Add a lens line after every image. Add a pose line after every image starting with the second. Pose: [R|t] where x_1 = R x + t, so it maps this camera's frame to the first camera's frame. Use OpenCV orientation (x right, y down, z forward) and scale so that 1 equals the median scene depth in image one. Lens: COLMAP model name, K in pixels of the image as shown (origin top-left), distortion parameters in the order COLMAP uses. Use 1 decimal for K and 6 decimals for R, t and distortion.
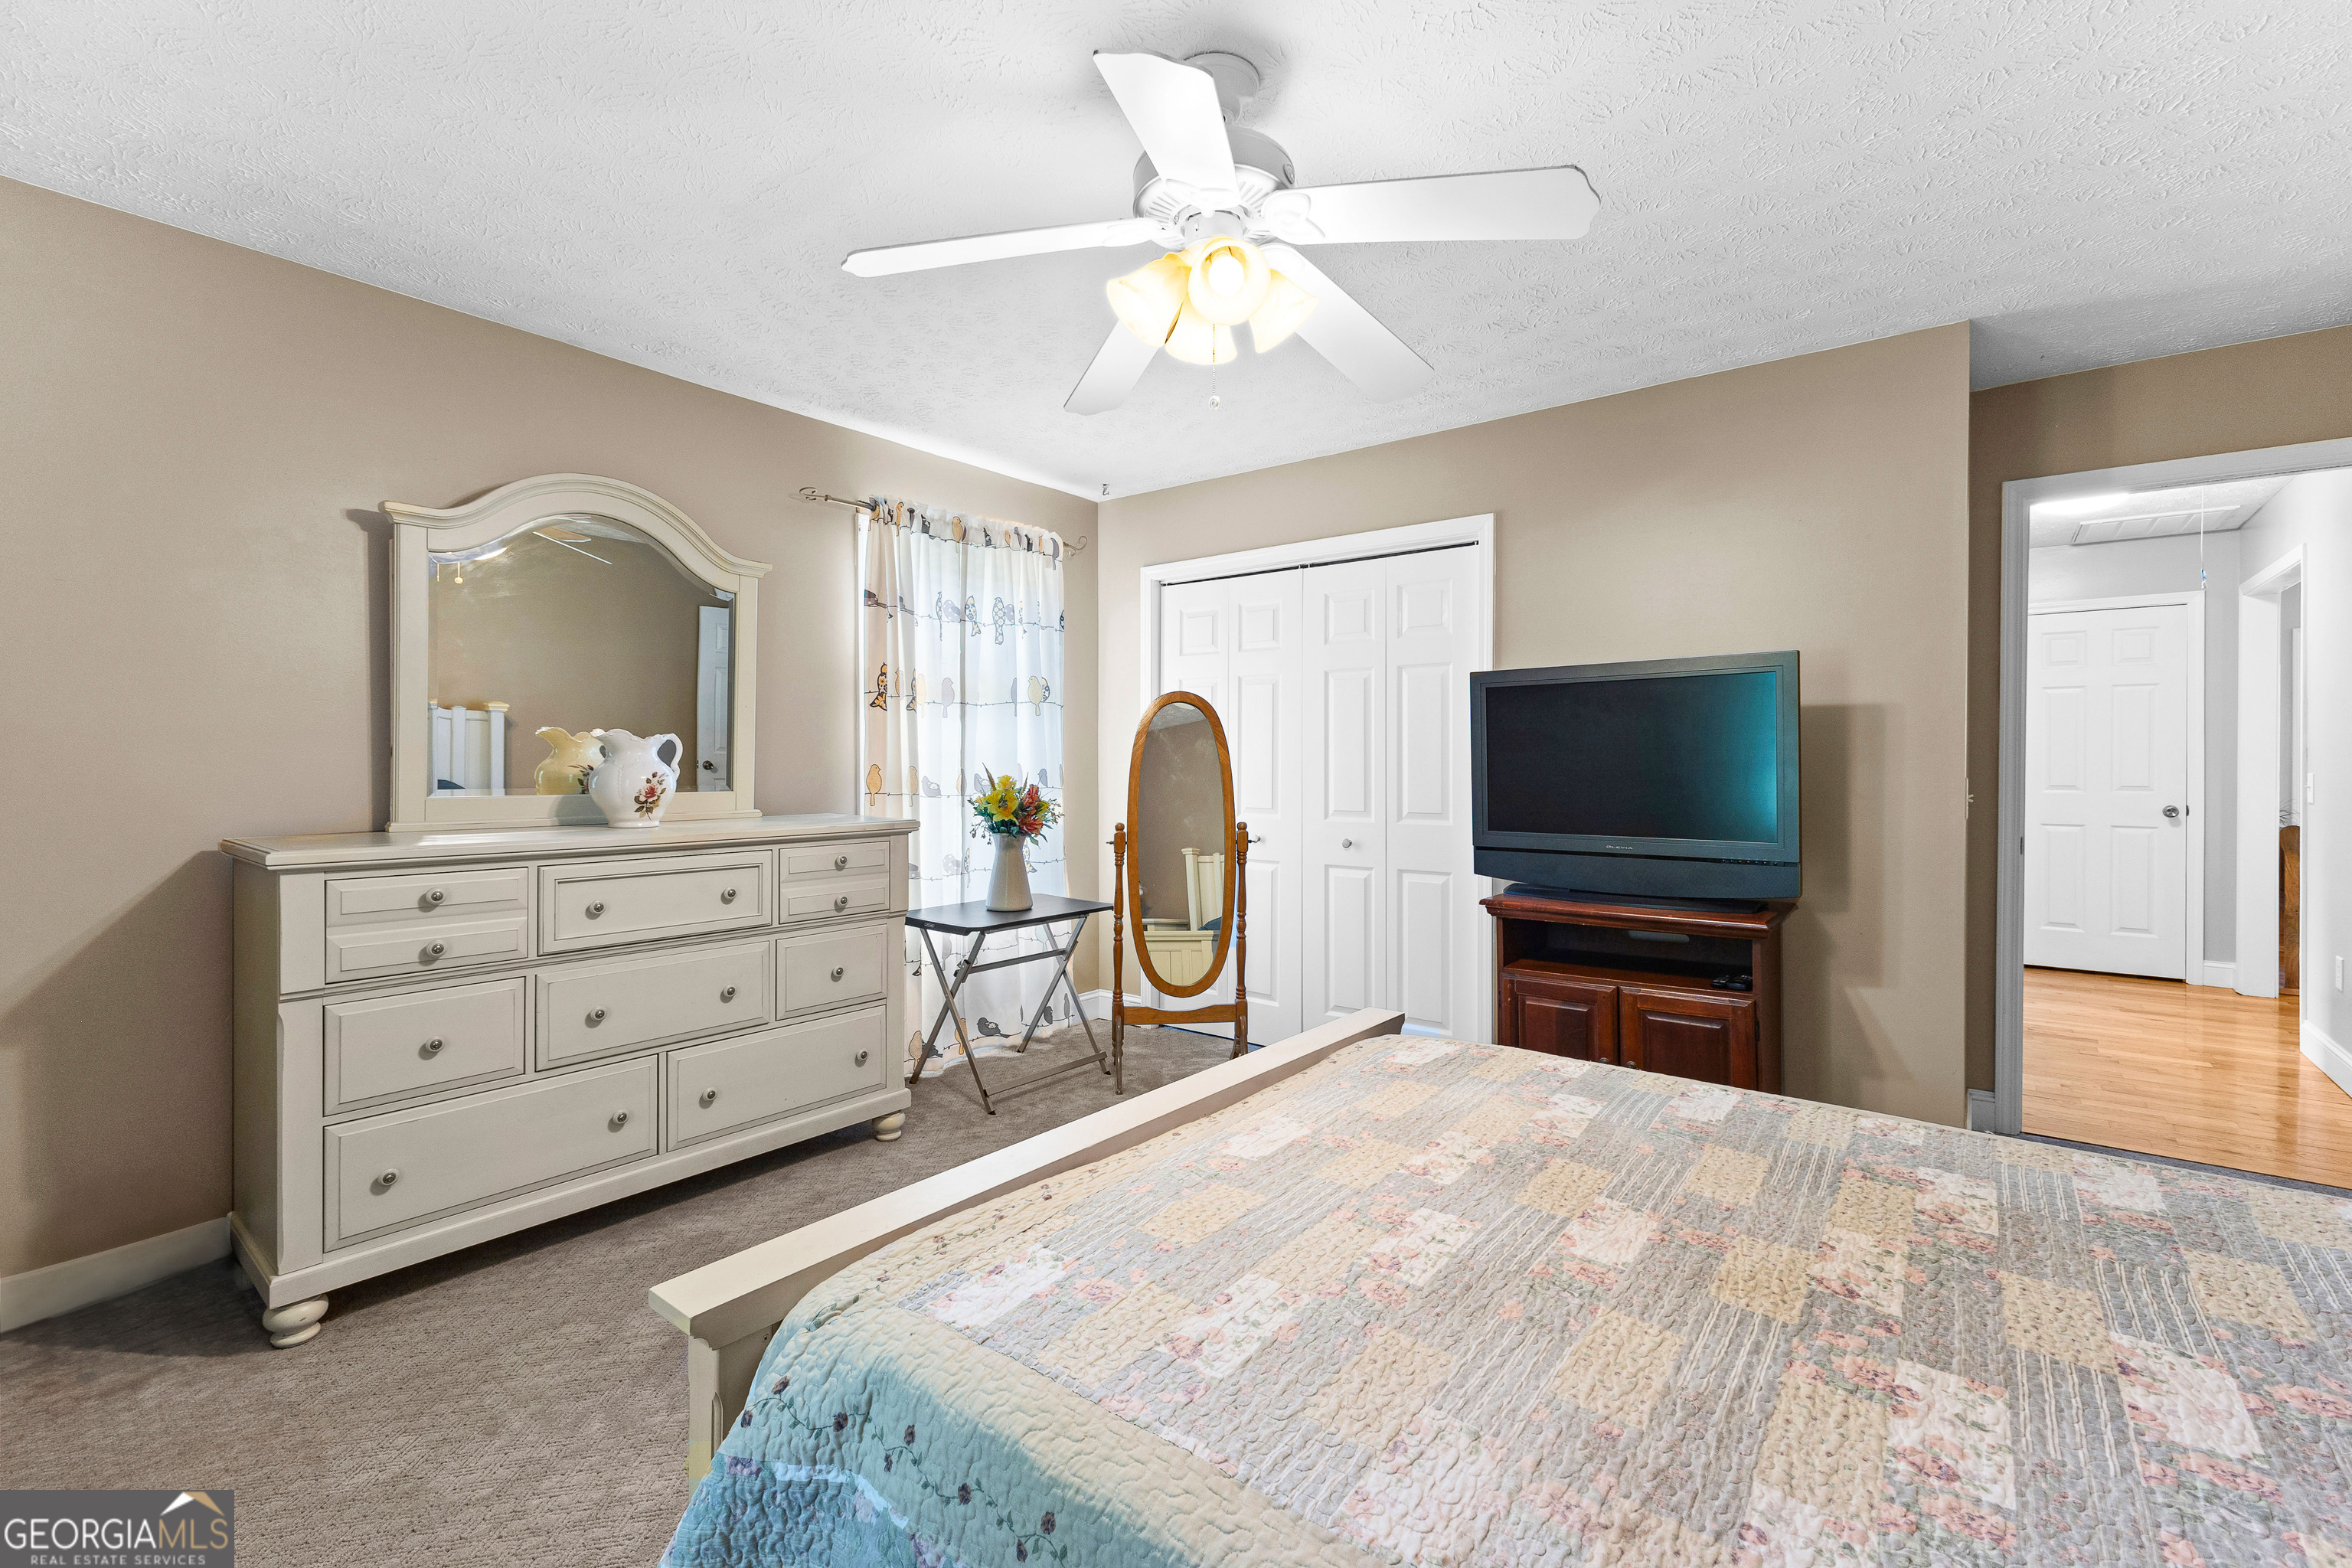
lens RADIAL K [[1014.3, 0, 1176.7], [0, 1014.3, 772.3], [0, 0, 1]] dist [0.011966, -0.005369]
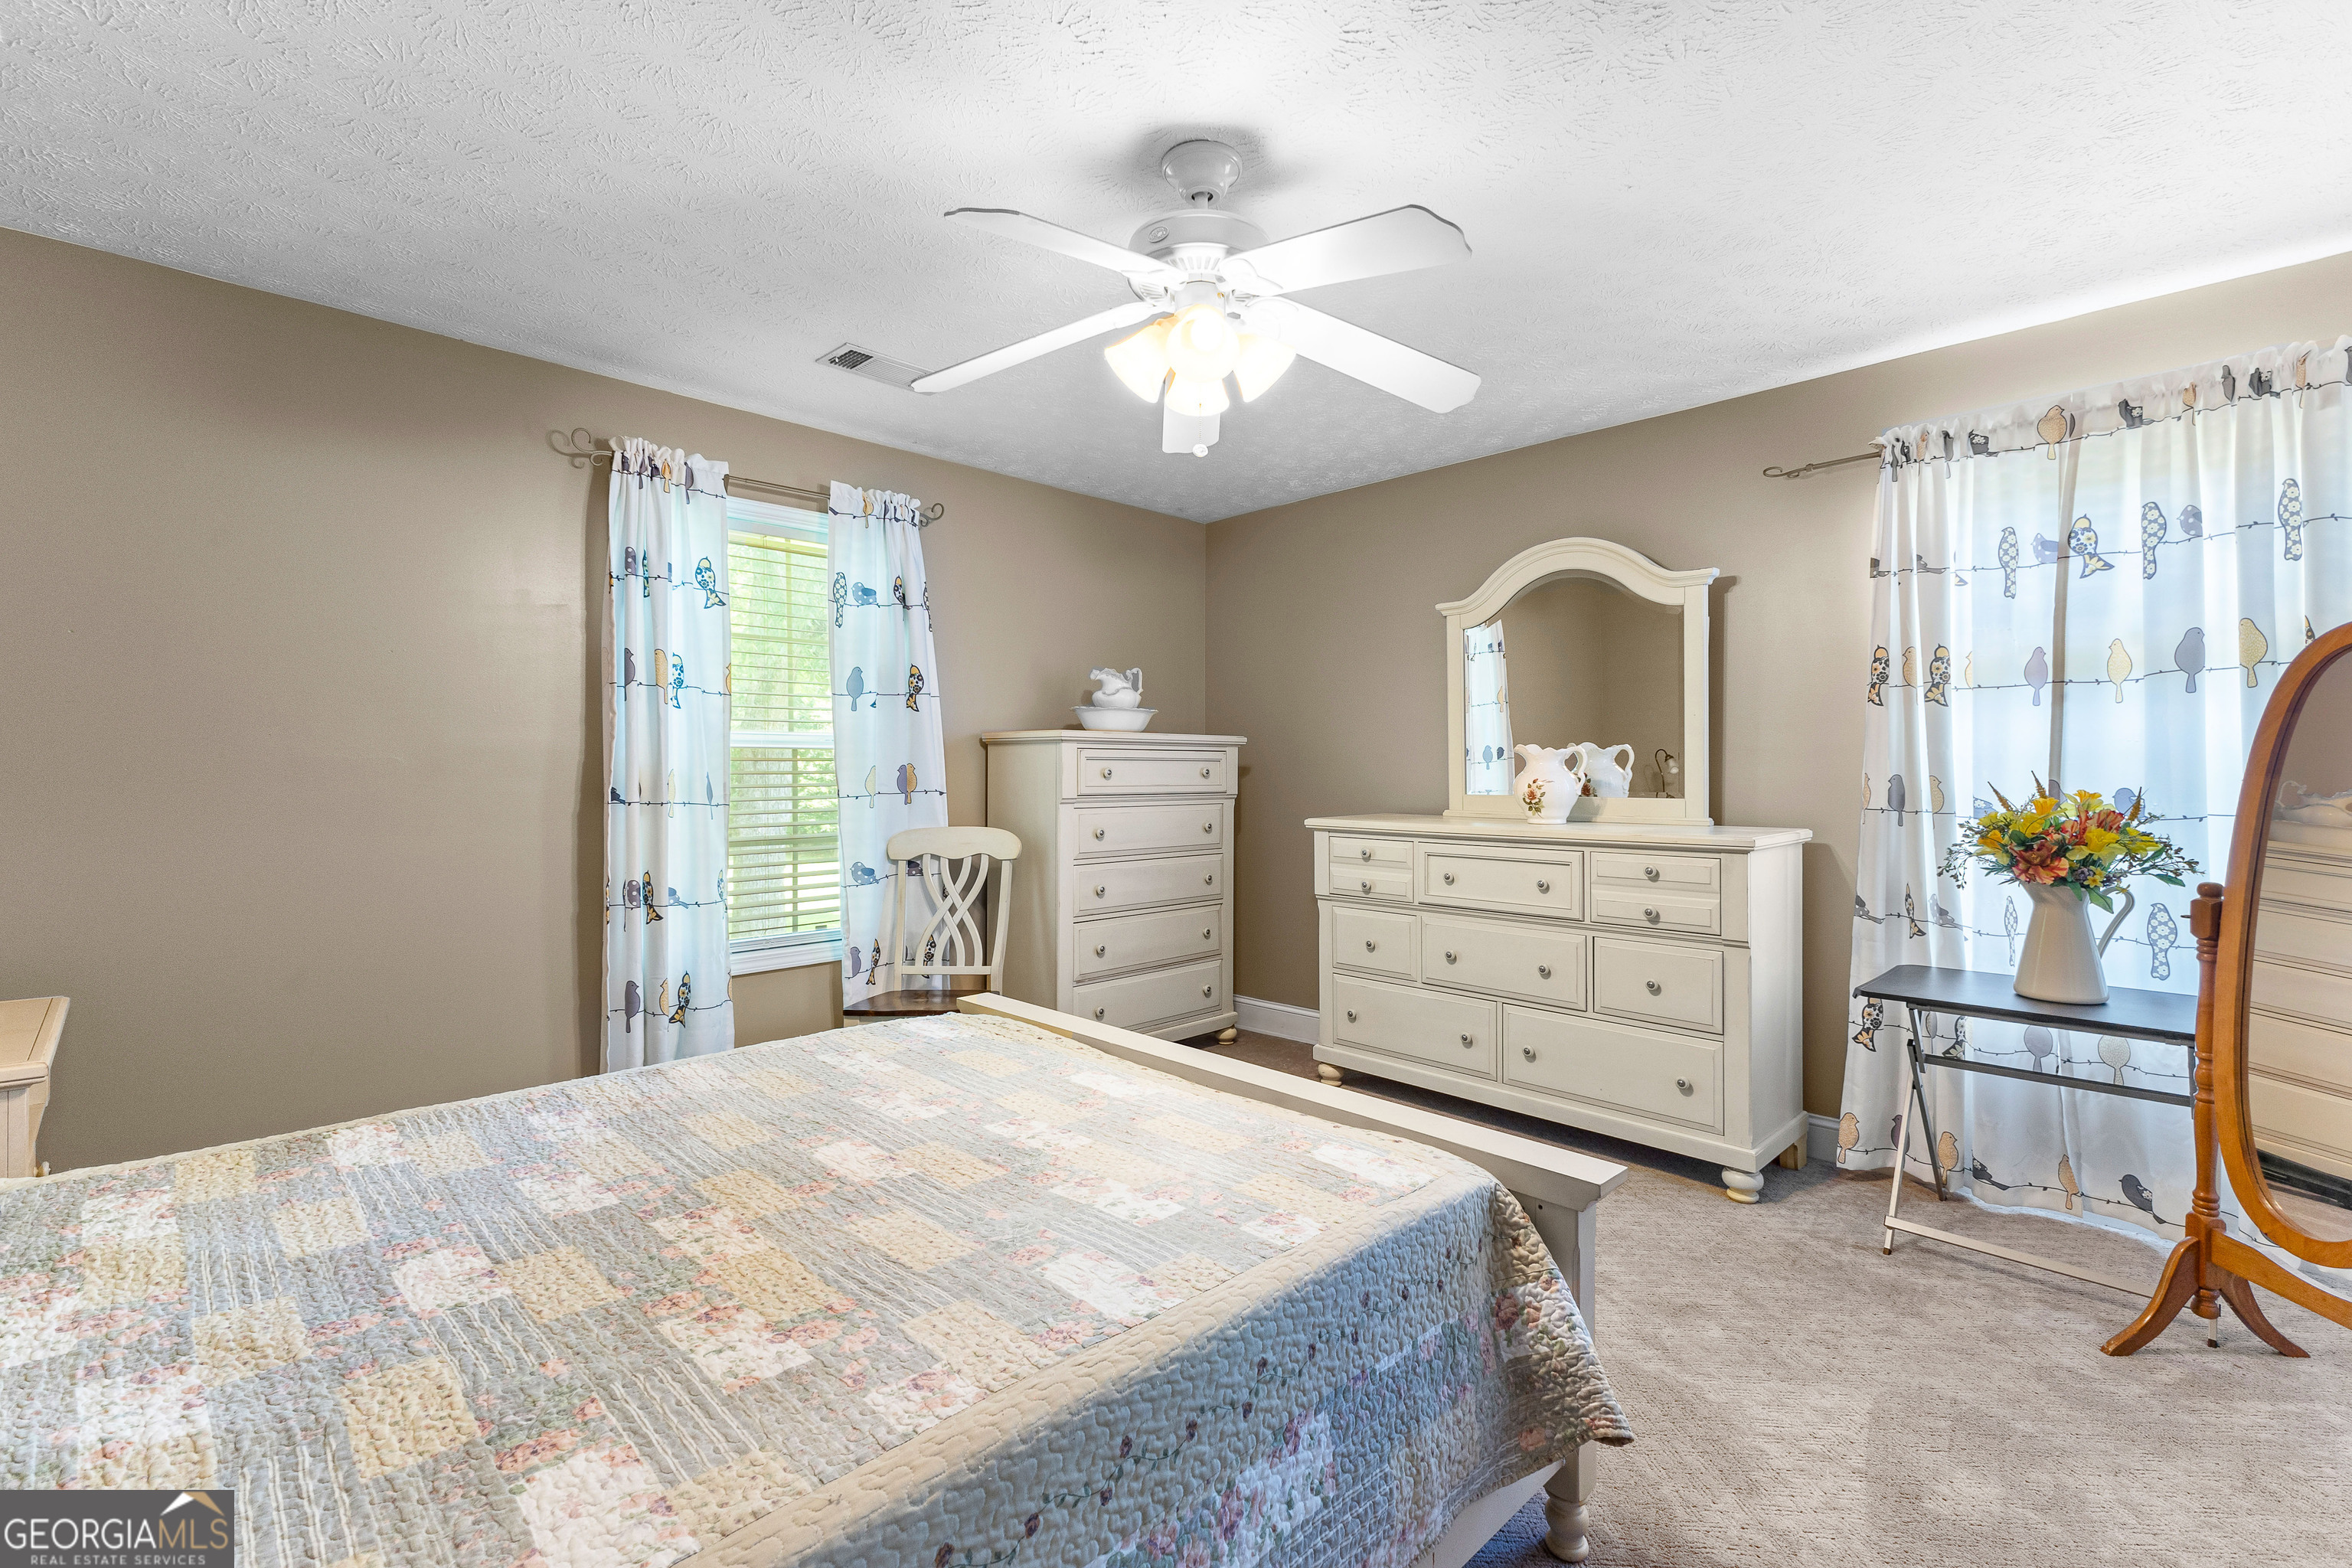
lens RADIAL K [[1021.3, 0, 1186.7], [0, 1021.3, 781.9], [0, 0, 1]] dist [0.008201, -0.000028]
pose [[-0.111241, 0.011631, -0.993725, 1.064661], [-0.007477, 0.999893, 0.012540, -0.012664], [0.993765, 0.008825, -0.111142, 1.017031]]
